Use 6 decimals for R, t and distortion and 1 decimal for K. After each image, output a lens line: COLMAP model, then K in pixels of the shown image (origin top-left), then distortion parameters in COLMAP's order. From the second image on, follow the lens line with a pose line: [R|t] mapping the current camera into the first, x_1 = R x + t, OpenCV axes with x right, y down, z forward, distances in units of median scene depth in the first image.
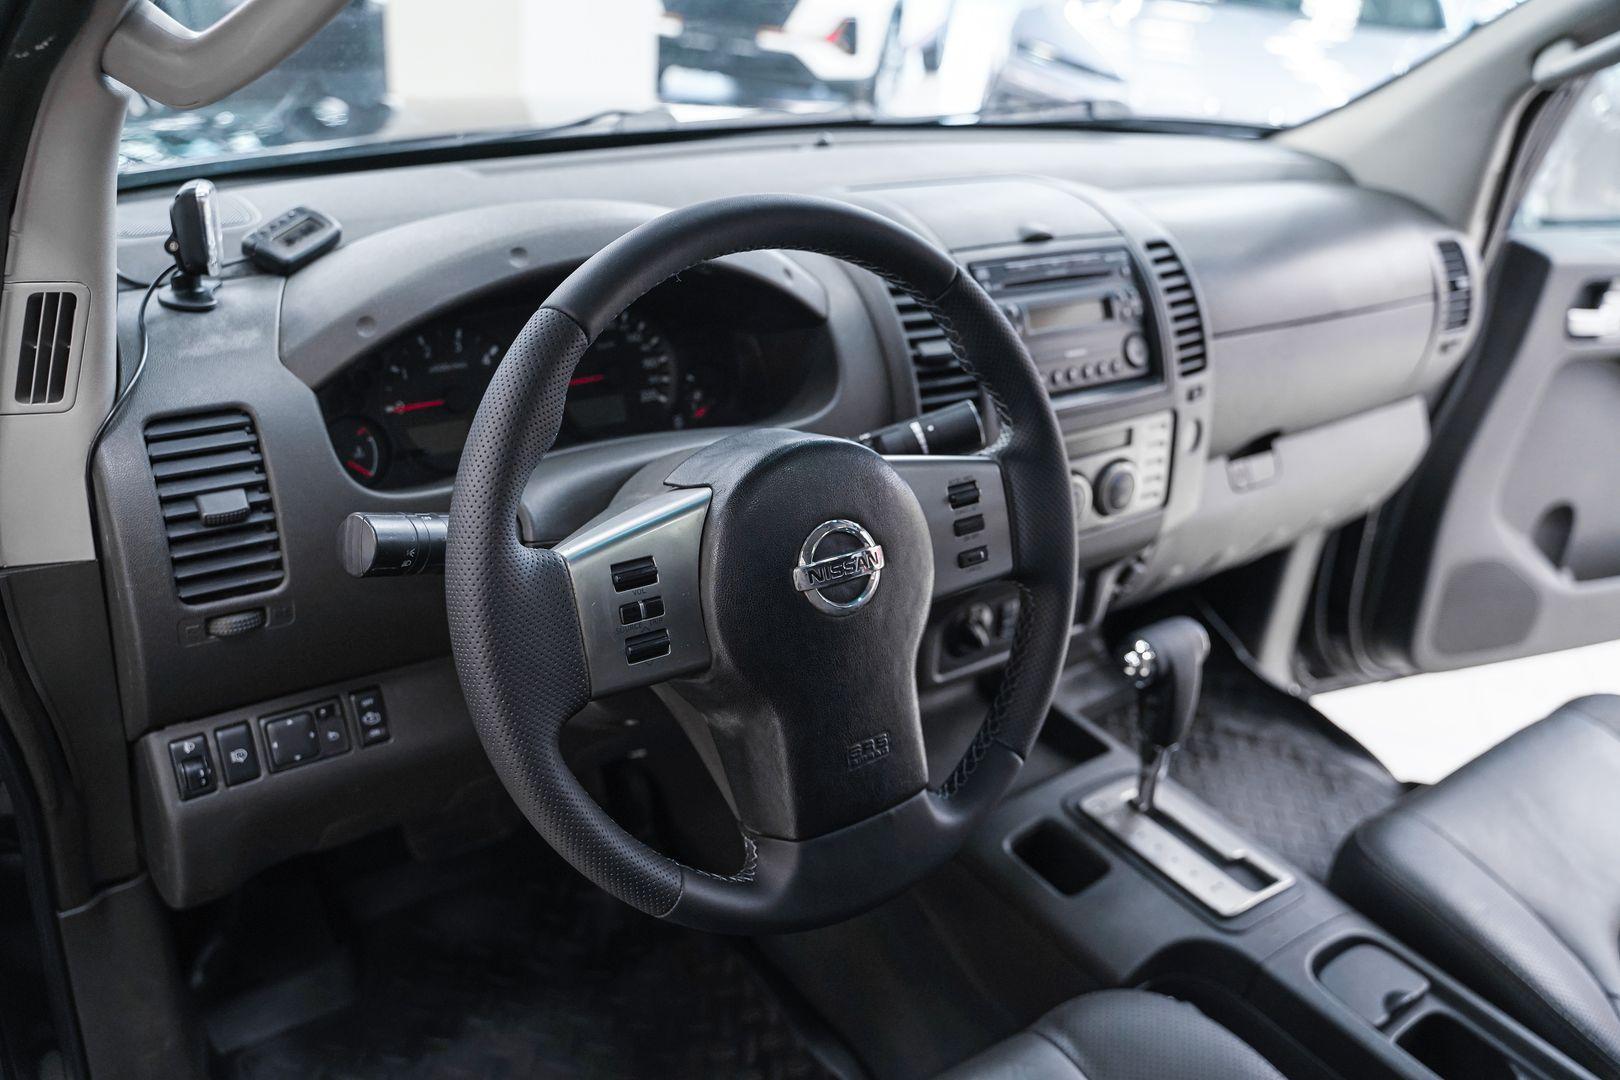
lens RADIAL K [[1317.3, 0, 803.2], [0, 1317.3, 528.2], [0, 0, 1]] dist [-0.120594, 0.105490]
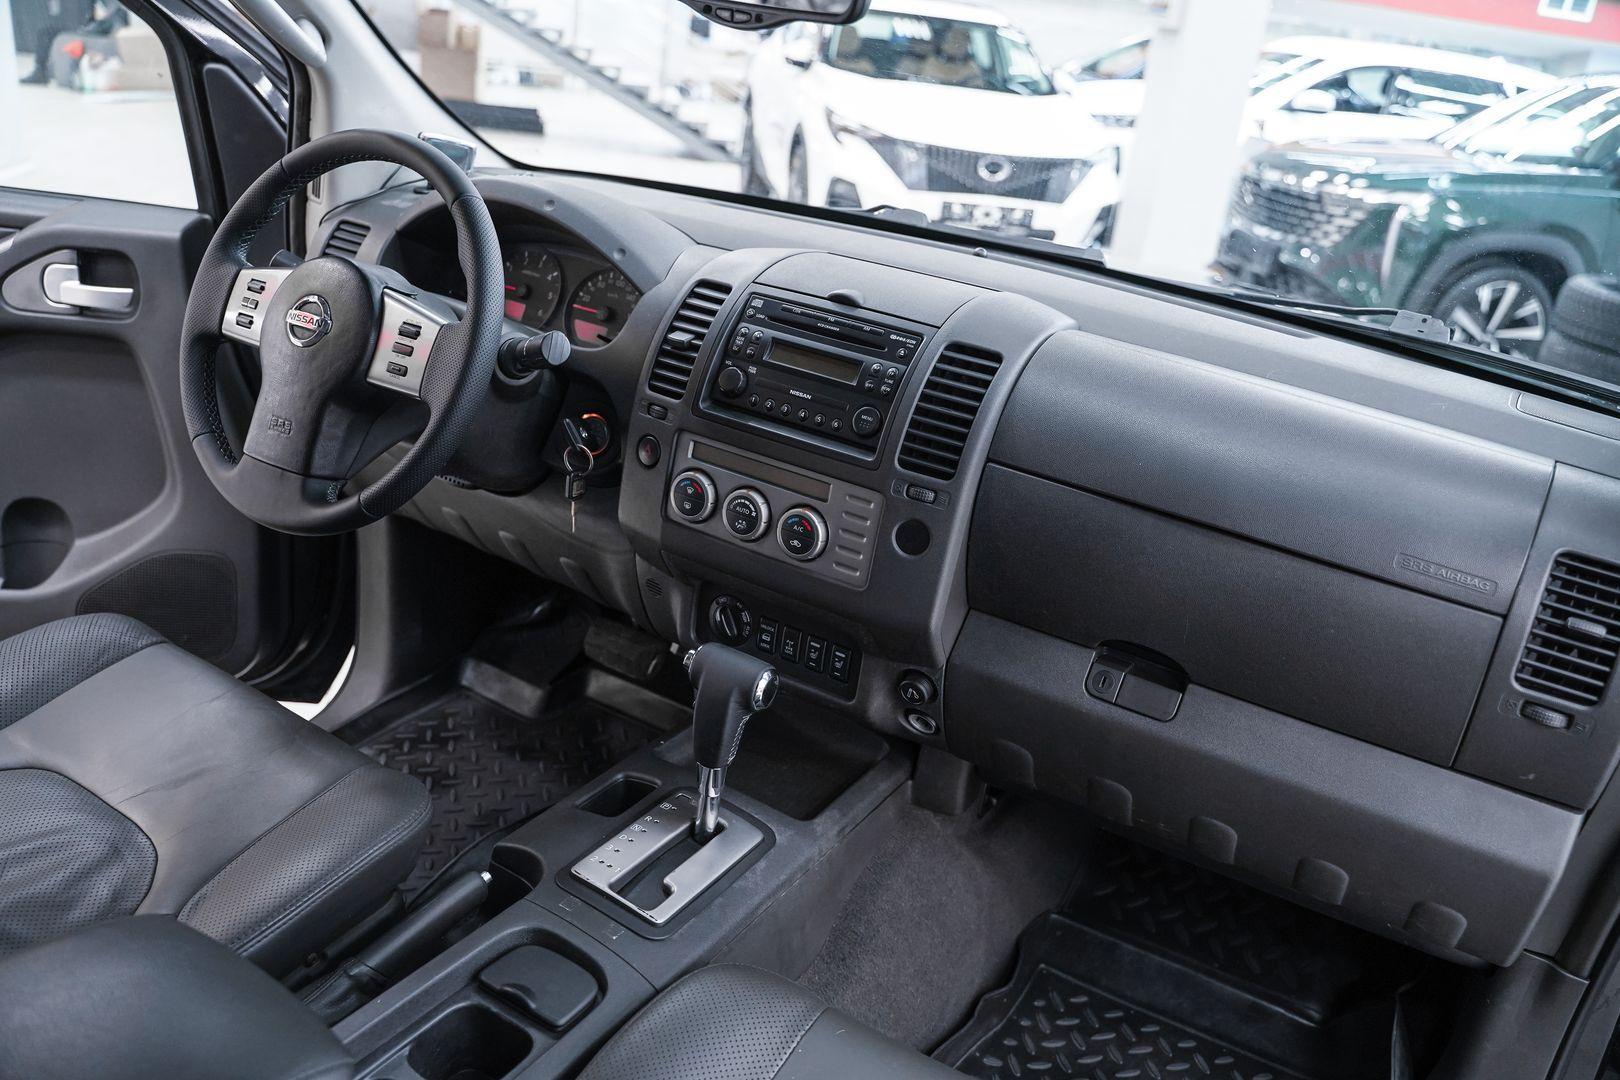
lens RADIAL K [[1302.4, 0, 801.1], [0, 1302.4, 541.0], [0, 0, 1]] dist [-0.111657, 0.082865]
pose [[0.395517, 0.317212, -0.861941, 1.416582], [-0.484866, 0.869151, 0.097376, -0.155134], [0.780045, 0.379412, 0.497570, 0.574661]]
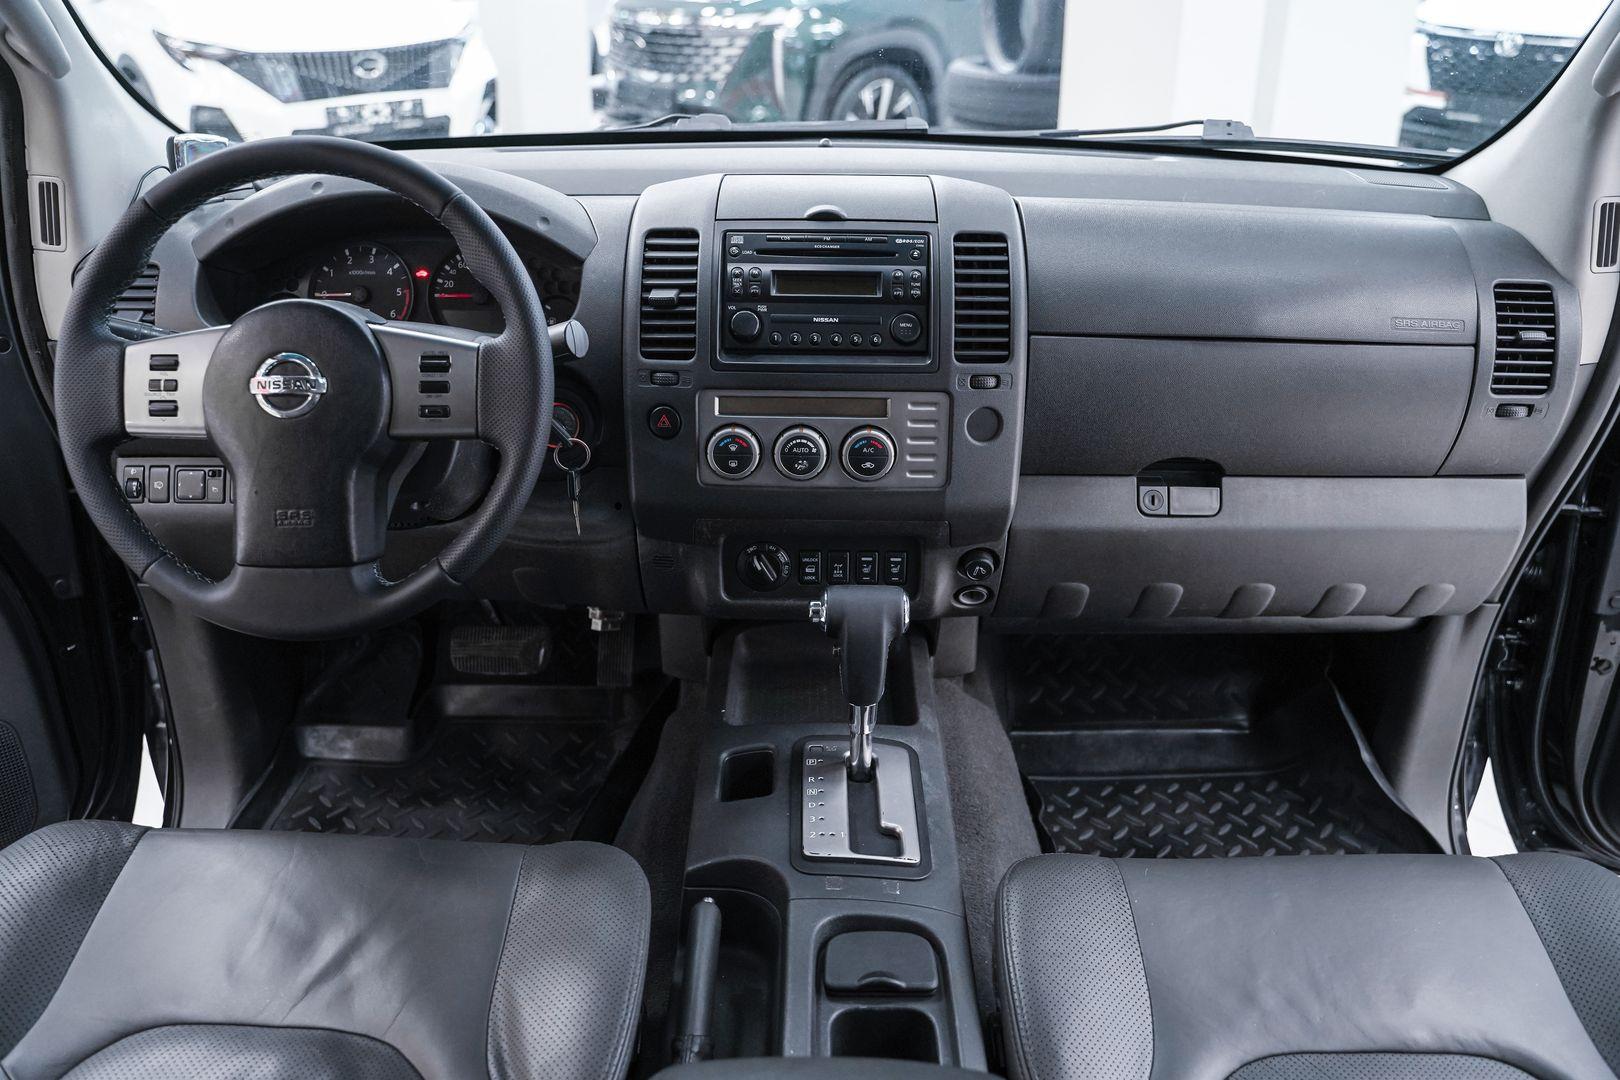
lens RADIAL K [[1317.3, 0, 803.2], [0, 1317.3, 528.2], [0, 0, 1]] dist [-0.120594, 0.105490]
pose [[0.806014, 0.181388, -0.563418, 0.994734], [-0.210333, 0.977532, 0.013811, 0.032160], [0.553264, 0.107374, 0.826057, 0.106697]]
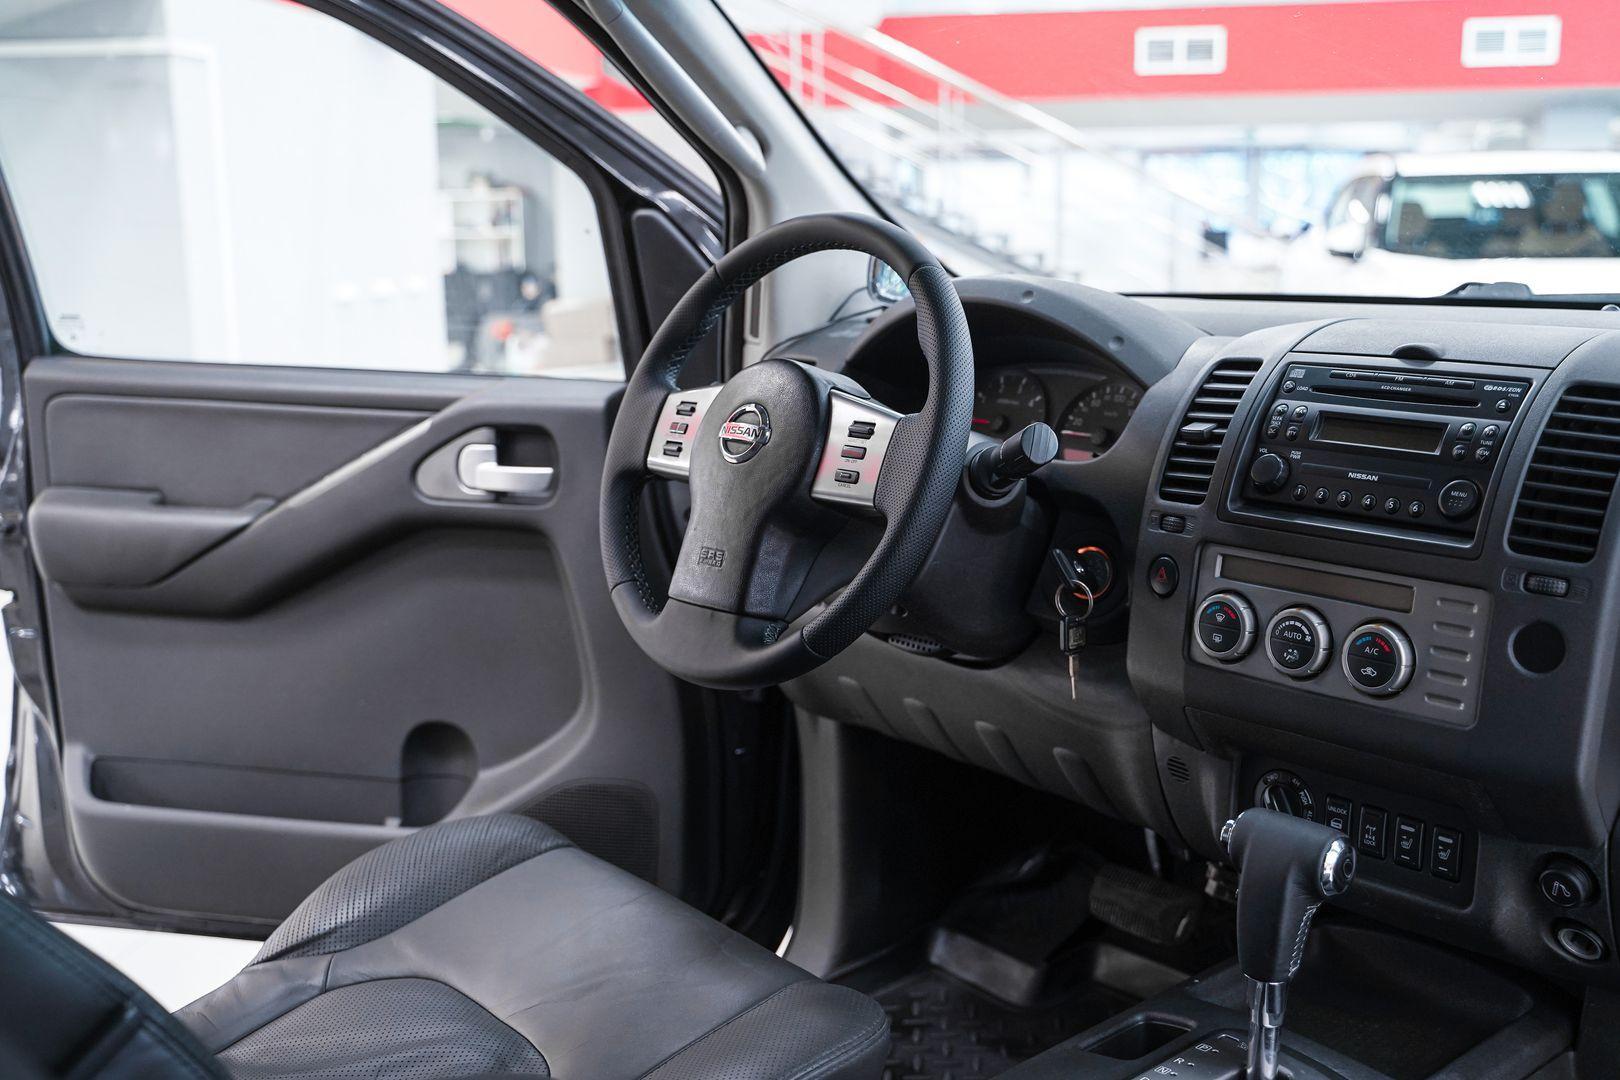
lens RADIAL K [[1676.4, 0, 810.0], [0, 1676.4, 540.0], [0, 0, 1]] dist [-0.060601, 0.121383]
pose [[0.092628, 0.105817, -0.990062, 1.458139], [-0.434182, 0.899115, 0.055475, -0.001034], [0.896050, 0.424729, 0.129227, 0.650879]]
